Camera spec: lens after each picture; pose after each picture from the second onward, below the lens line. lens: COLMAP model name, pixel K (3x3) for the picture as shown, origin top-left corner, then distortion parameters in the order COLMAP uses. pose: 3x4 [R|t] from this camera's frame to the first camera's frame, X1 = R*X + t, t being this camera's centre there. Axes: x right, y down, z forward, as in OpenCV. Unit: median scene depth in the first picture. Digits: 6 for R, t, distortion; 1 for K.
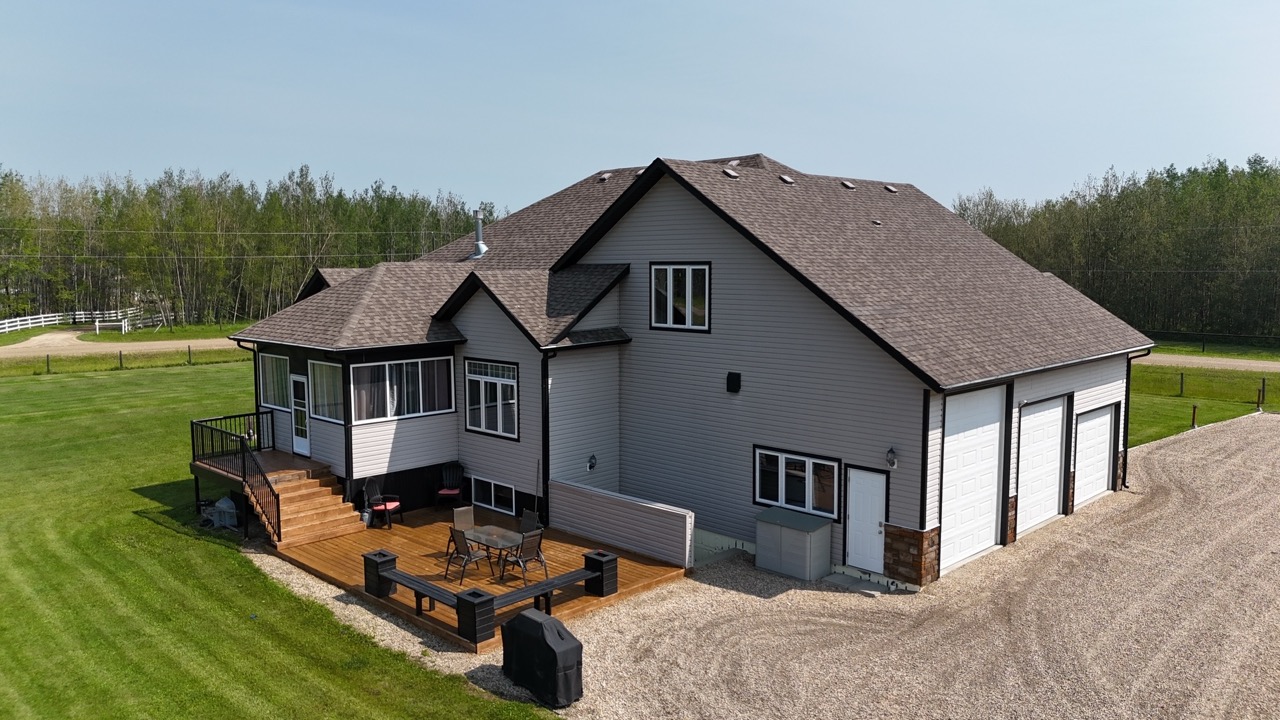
lens RADIAL K [[935.3, 0, 637.1], [0, 935.3, 356.4], [0, 0, 1]] dist [0.093778, -0.123161]
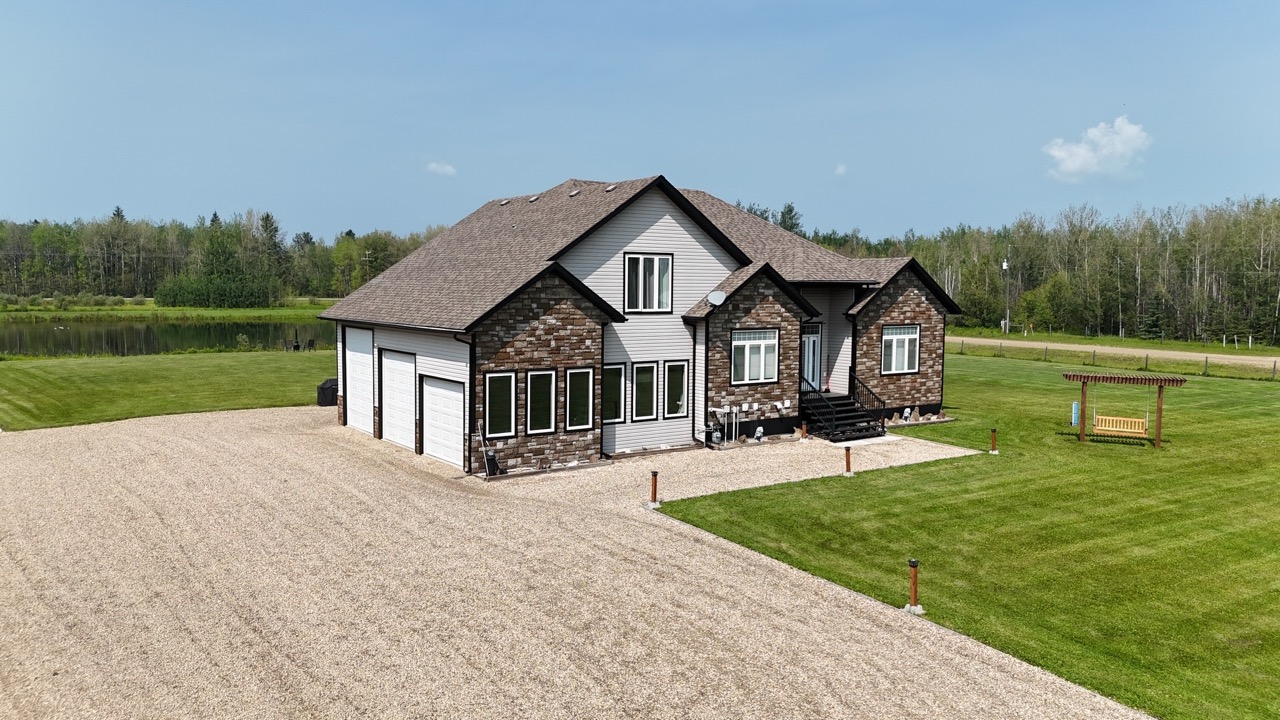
lens RADIAL K [[934.3, 0, 640.0], [0, 934.3, 360.0], [0, 0, 1]] dist [0.117573, -0.191527]
pose [[-0.186695, 0.079621, -0.979186, 1.651461], [-0.104228, 0.989480, 0.100331, -0.113497], [0.976873, 0.120790, -0.176433, 1.533157]]
